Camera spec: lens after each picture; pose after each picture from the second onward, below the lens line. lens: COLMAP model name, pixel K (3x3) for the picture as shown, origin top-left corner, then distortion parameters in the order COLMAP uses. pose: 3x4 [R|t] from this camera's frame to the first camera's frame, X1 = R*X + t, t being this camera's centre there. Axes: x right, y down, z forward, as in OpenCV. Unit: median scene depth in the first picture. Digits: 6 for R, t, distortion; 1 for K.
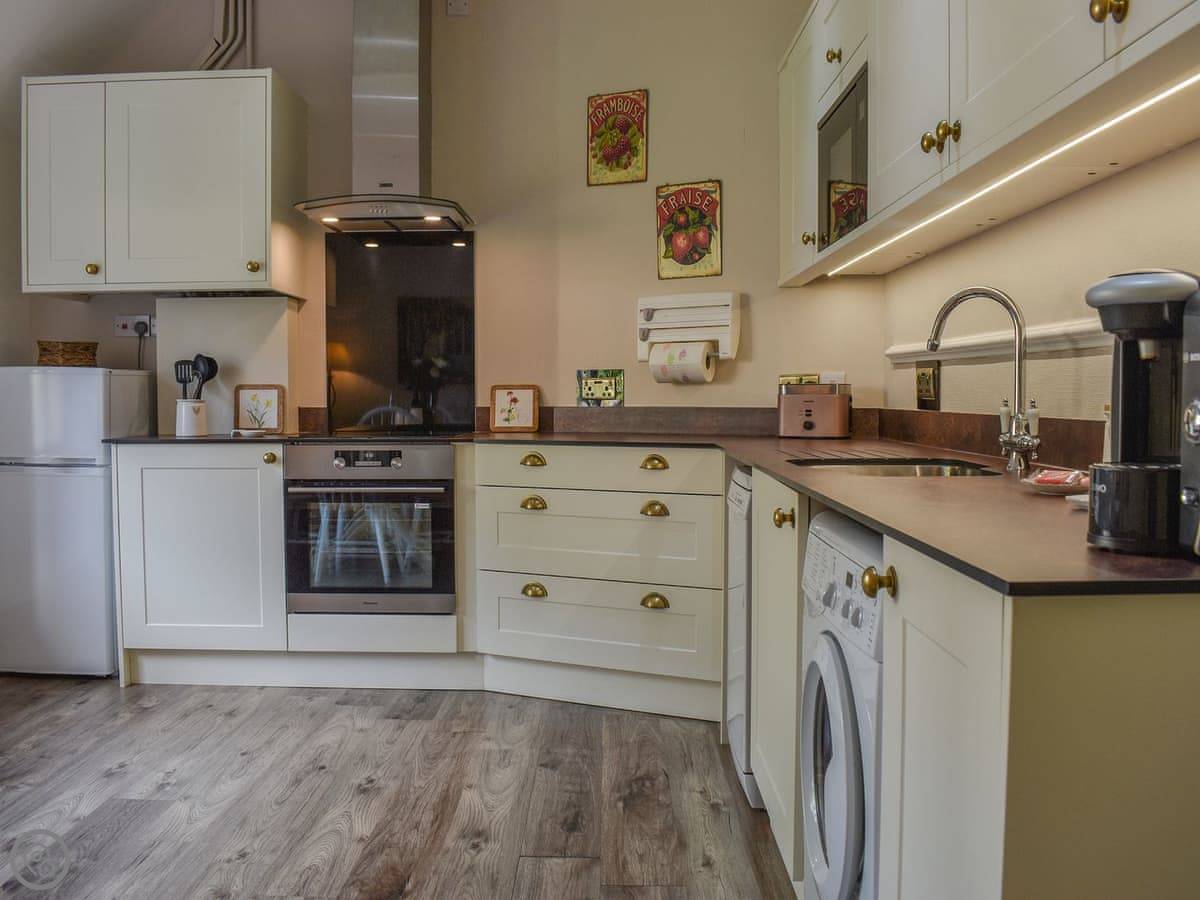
lens RADIAL K [[1077.6, 0, 595.9], [0, 1077.6, 449.1], [0, 0, 1]] dist [-0.097886, 0.017455]
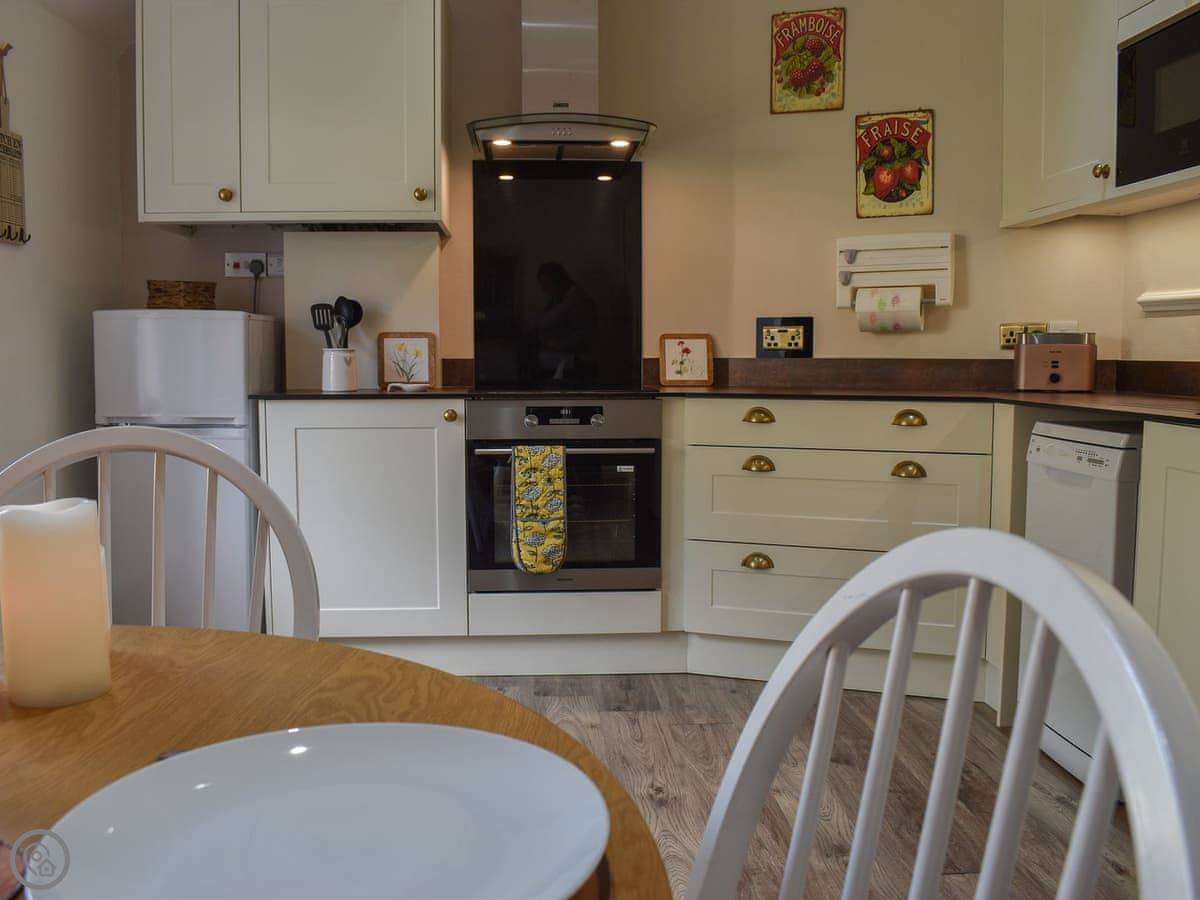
lens RADIAL K [[1077.6, 0, 602.3], [0, 1077.6, 448.7], [0, 0, 1]] dist [-0.097886, 0.017455]
pose [[0.996779, -0.006795, 0.079908, -0.241814], [0.003808, 0.999290, 0.037476, 0.003001], [-0.080106, -0.037051, 0.996098, 0.114079]]
